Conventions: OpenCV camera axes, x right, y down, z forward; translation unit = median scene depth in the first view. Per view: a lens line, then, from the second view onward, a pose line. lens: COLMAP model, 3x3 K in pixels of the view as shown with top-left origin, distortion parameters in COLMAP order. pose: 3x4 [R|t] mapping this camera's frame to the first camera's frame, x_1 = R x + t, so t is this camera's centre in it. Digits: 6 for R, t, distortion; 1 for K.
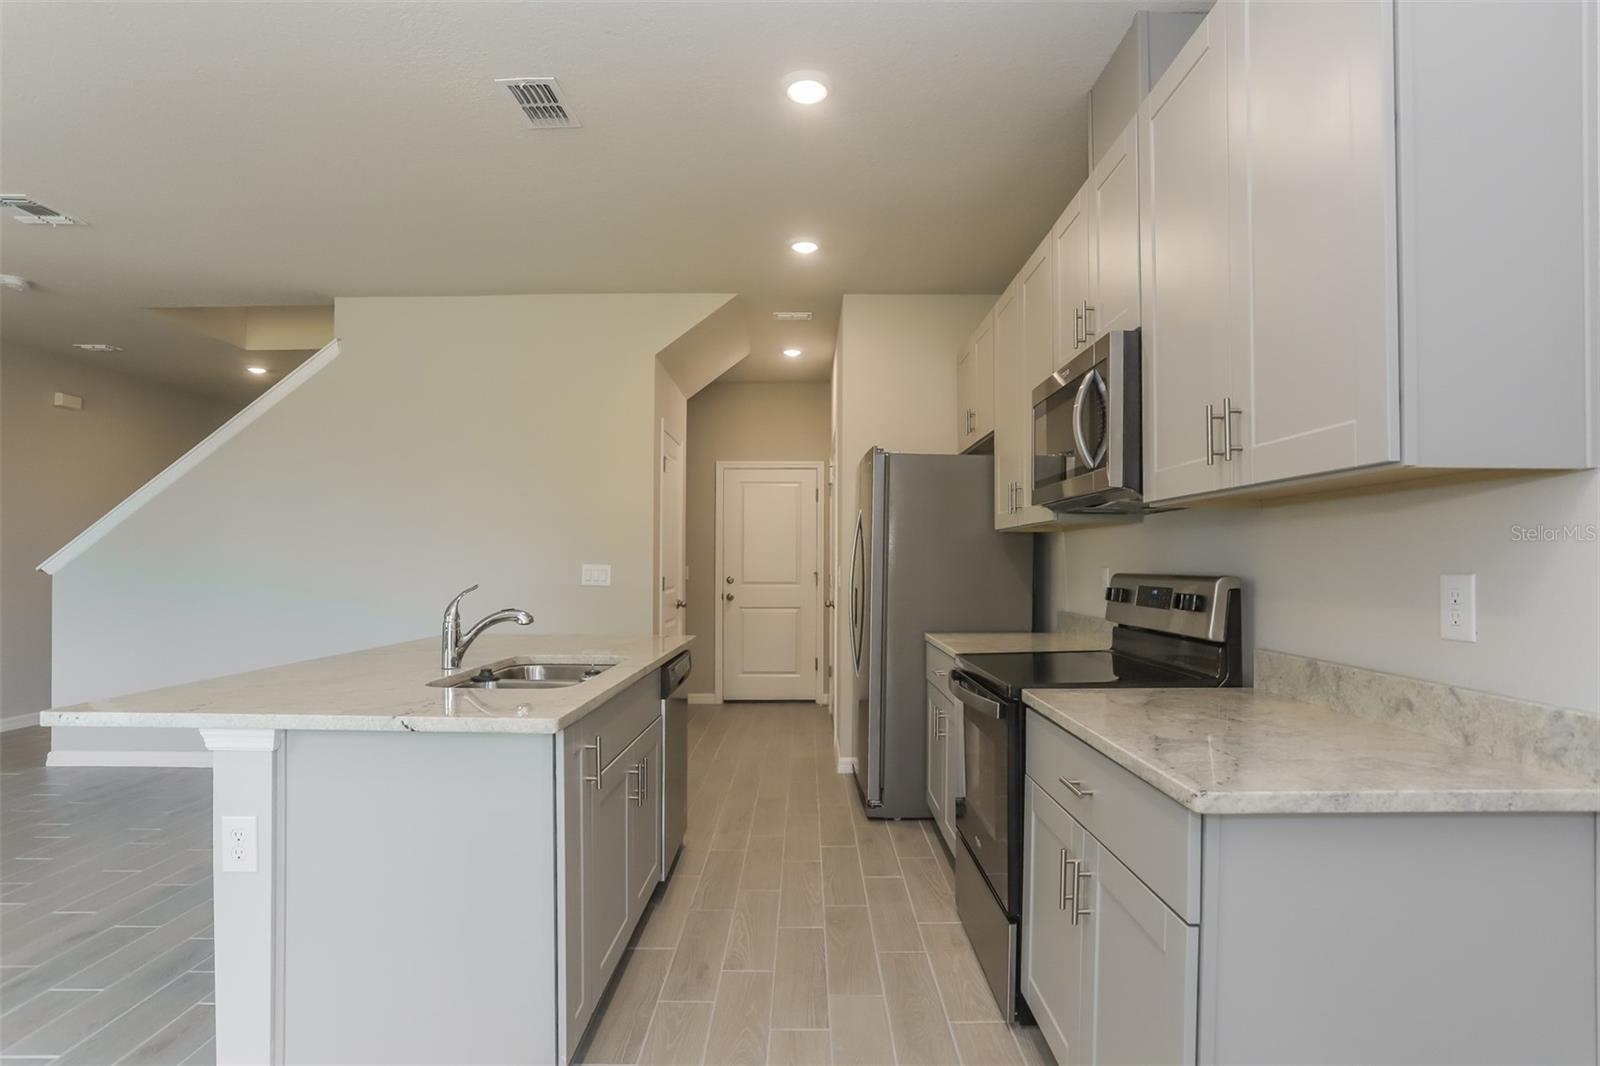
lens RADIAL K [[857.3, 0, 801.9], [0, 857.3, 548.1], [0, 0, 1]] dist [0.000800, 0.000266]
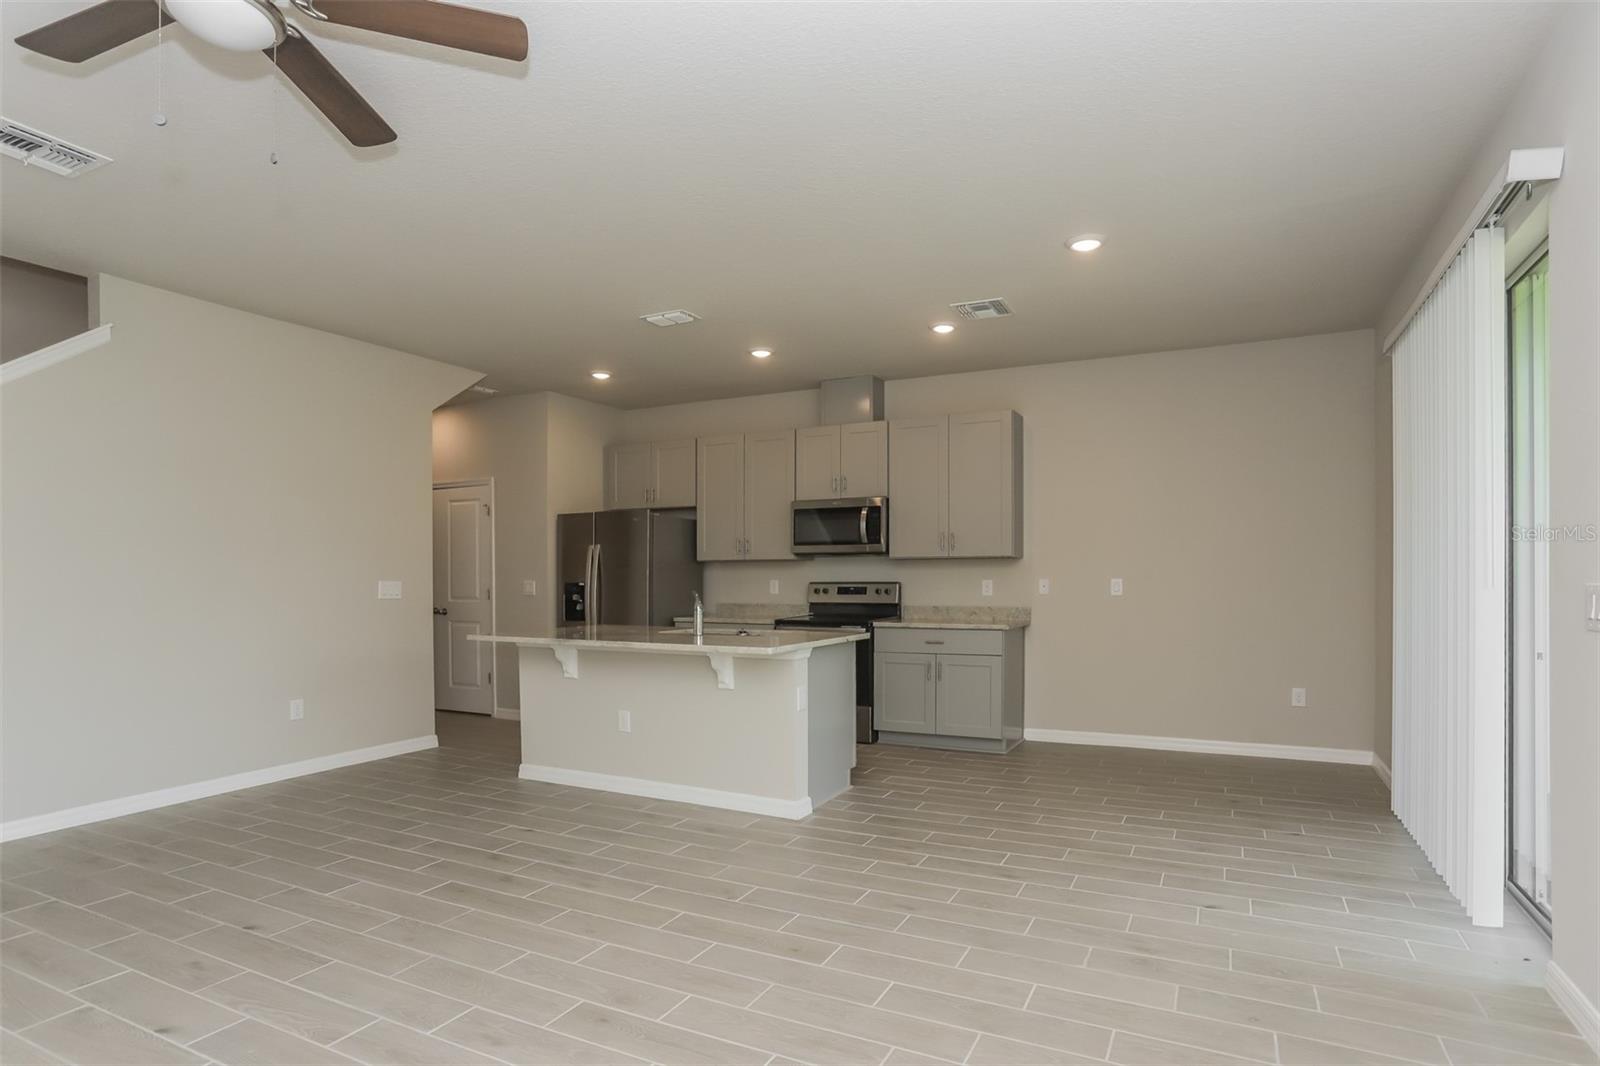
lens RADIAL K [[840.7, 0, 801.3], [0, 840.7, 570.8], [0, 0, 1]] dist [0.000299, 0.000232]
pose [[0.451418, 0.005290, 0.892297, -2.331705], [-0.012174, 0.999926, 0.000231, -0.004201], [-0.892229, -0.010967, 0.451449, -0.021833]]
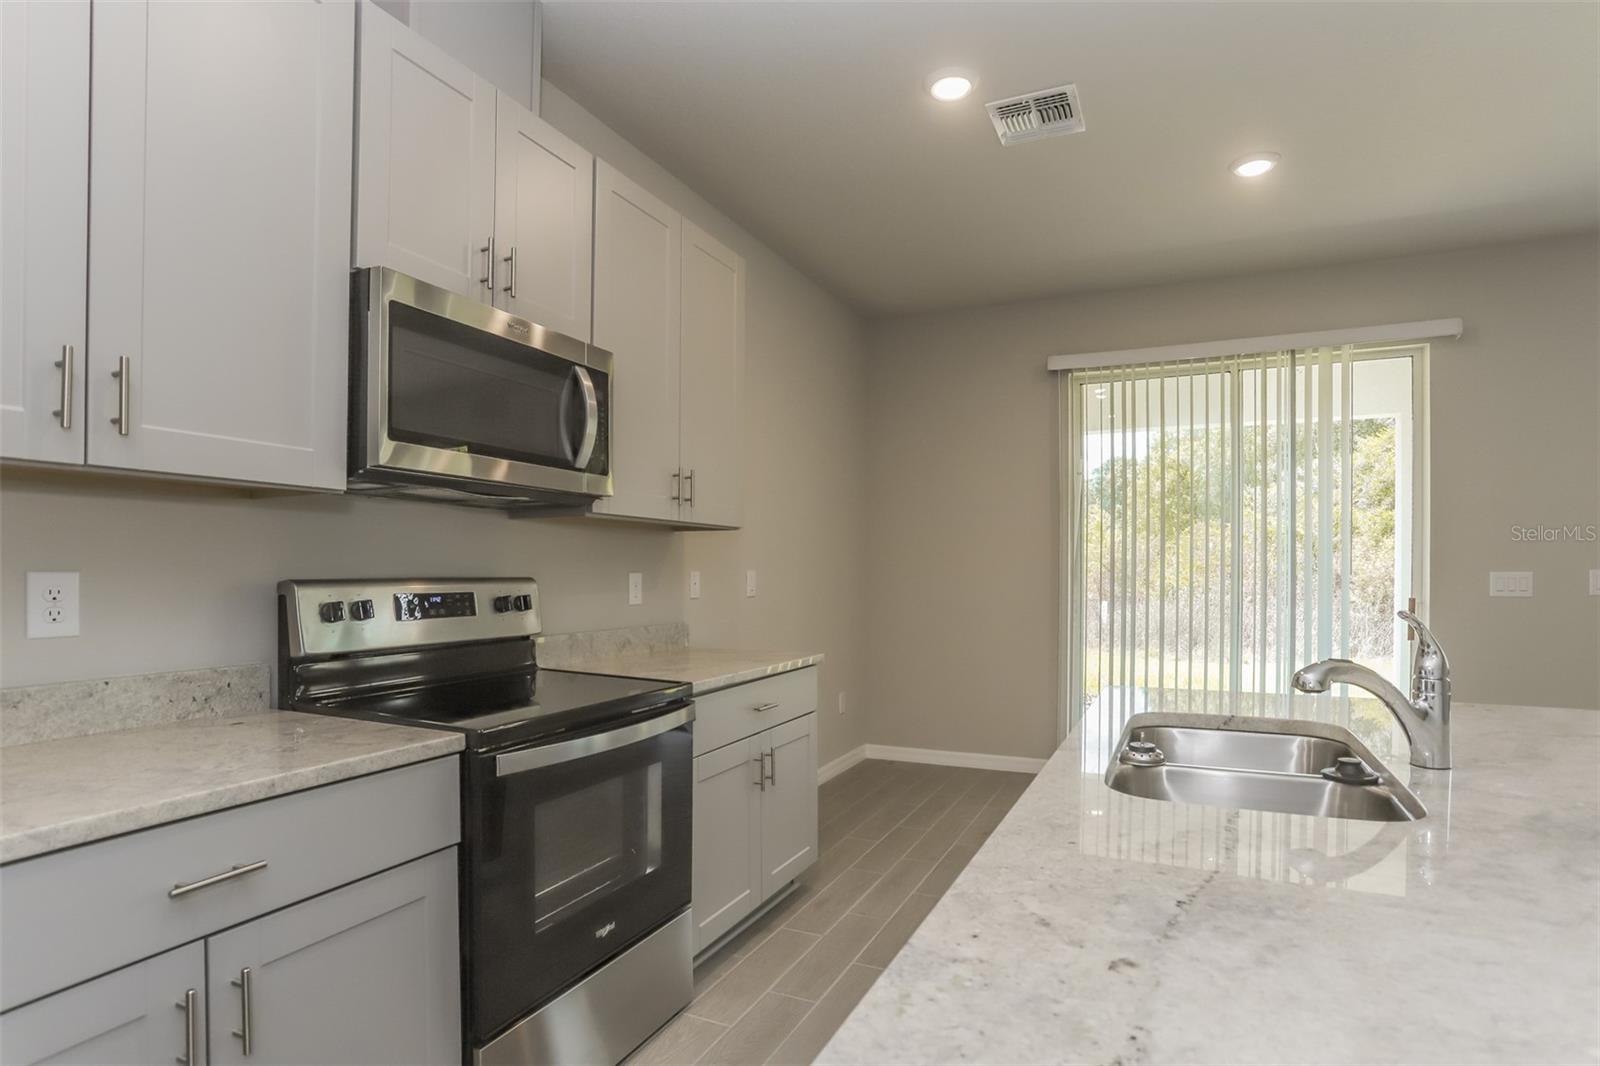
lens RADIAL K [[840.7, 0, 801.3], [0, 840.7, 570.8], [0, 0, 1]] dist [0.000299, 0.000232]
pose [[-0.911322, 0.000544, 0.411694, -0.309567], [-0.006611, 0.999851, -0.015954, 0.039012], [-0.411641, -0.017261, -0.911183, 1.913814]]
